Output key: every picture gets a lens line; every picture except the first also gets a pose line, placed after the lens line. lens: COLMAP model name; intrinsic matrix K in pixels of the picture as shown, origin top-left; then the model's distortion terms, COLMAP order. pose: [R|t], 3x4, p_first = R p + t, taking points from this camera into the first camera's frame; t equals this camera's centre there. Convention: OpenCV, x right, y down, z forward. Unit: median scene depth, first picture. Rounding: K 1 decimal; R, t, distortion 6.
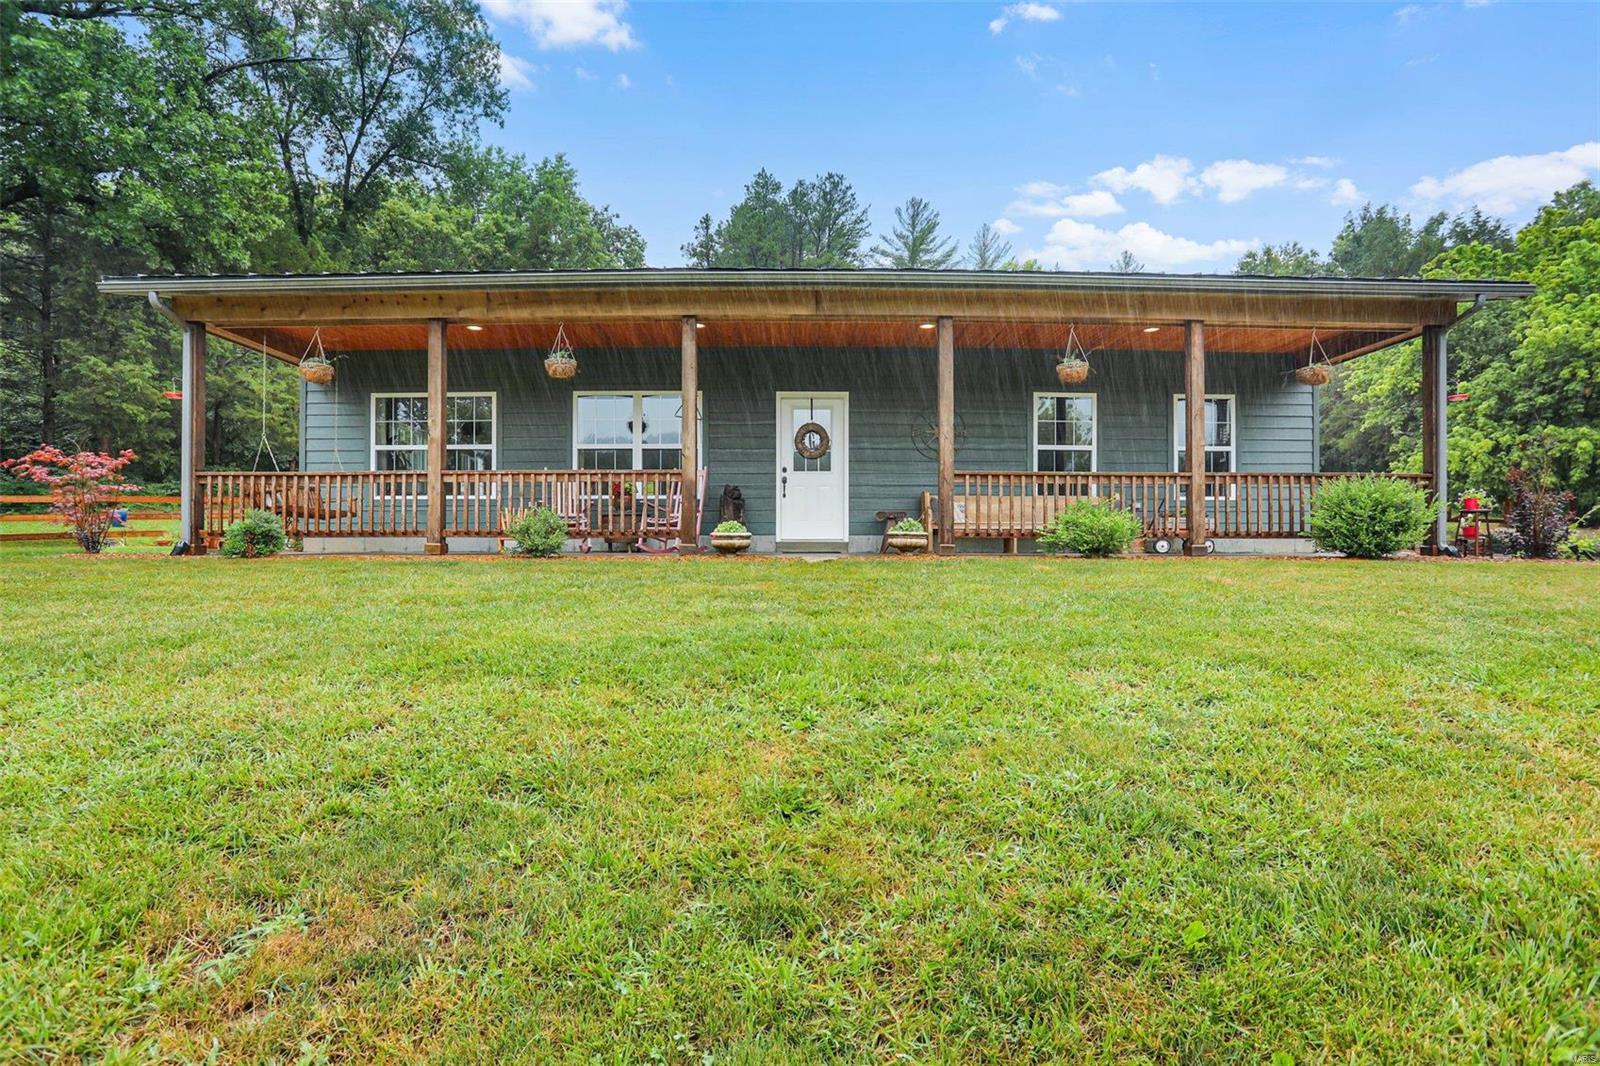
lens RADIAL K [[800.1, 0, 799.7], [0, 800.1, 529.5], [0, 0, 1]] dist [-0.011233, 0.001098]
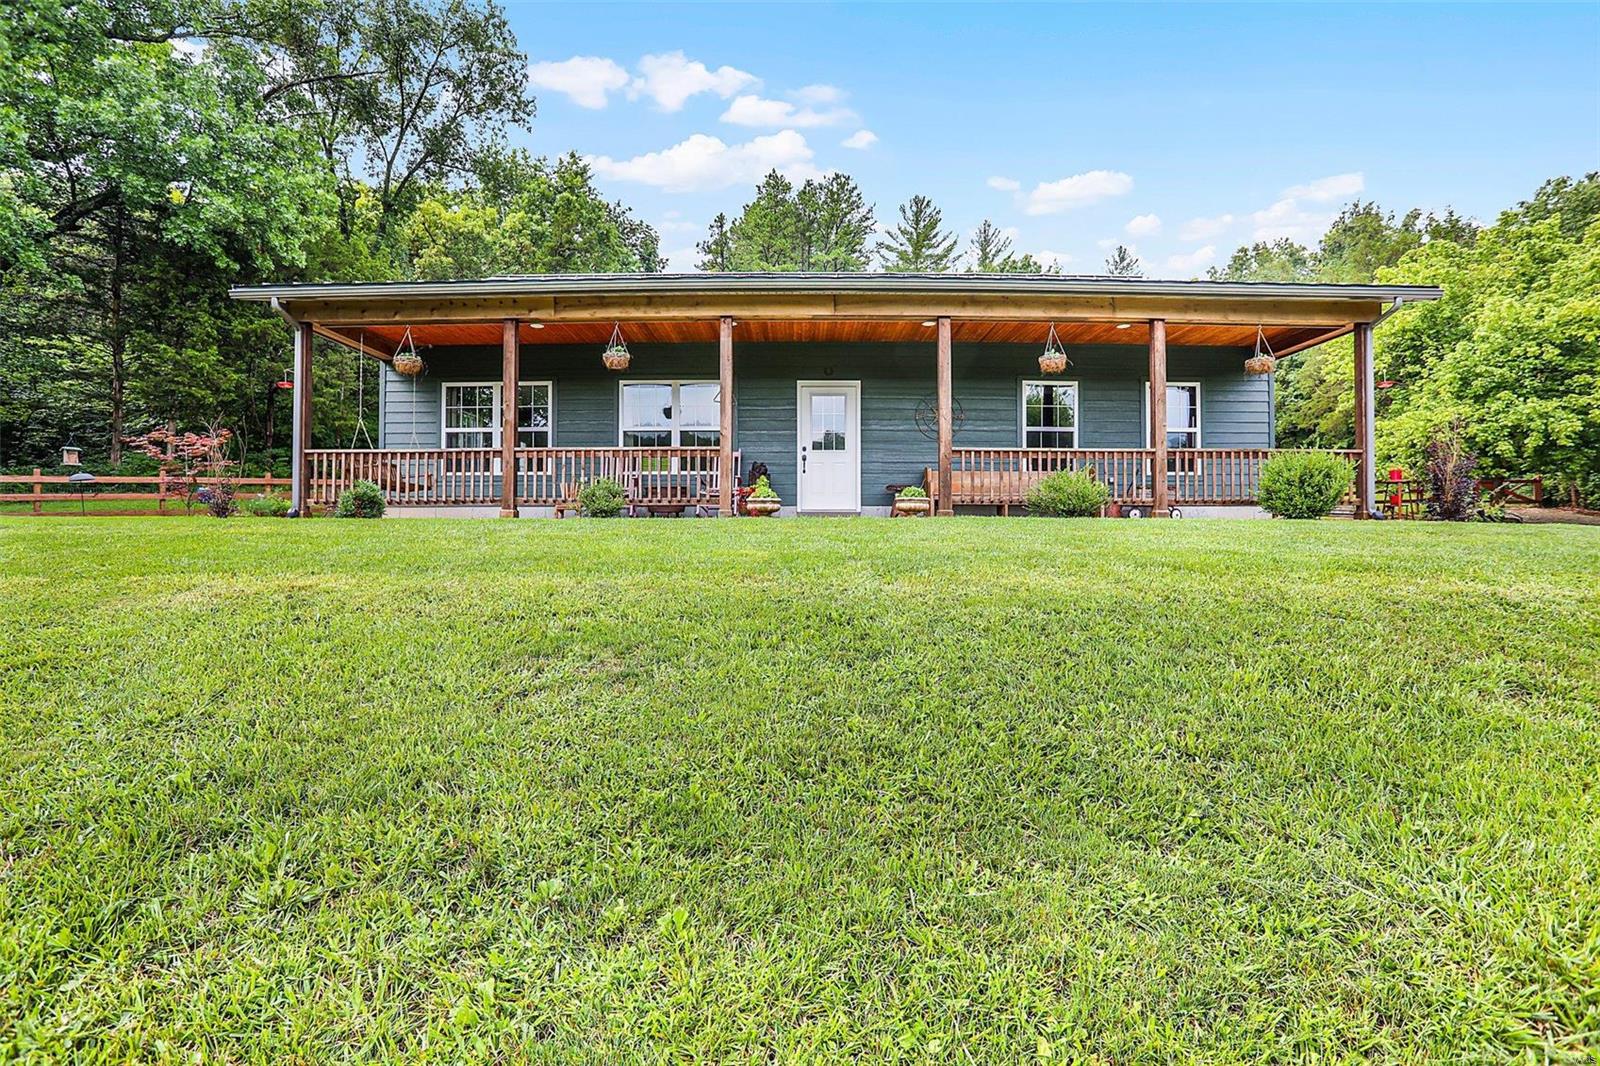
lens RADIAL K [[804.4, 0, 805.1], [0, 804.4, 505.1], [0, 0, 1]] dist [-0.015702, -0.000278]
pose [[0.999997, -0.002324, 0.001109, -0.018144], [0.002343, 0.999841, -0.017649, 0.024732], [-0.001068, 0.017652, 0.999844, -0.138672]]
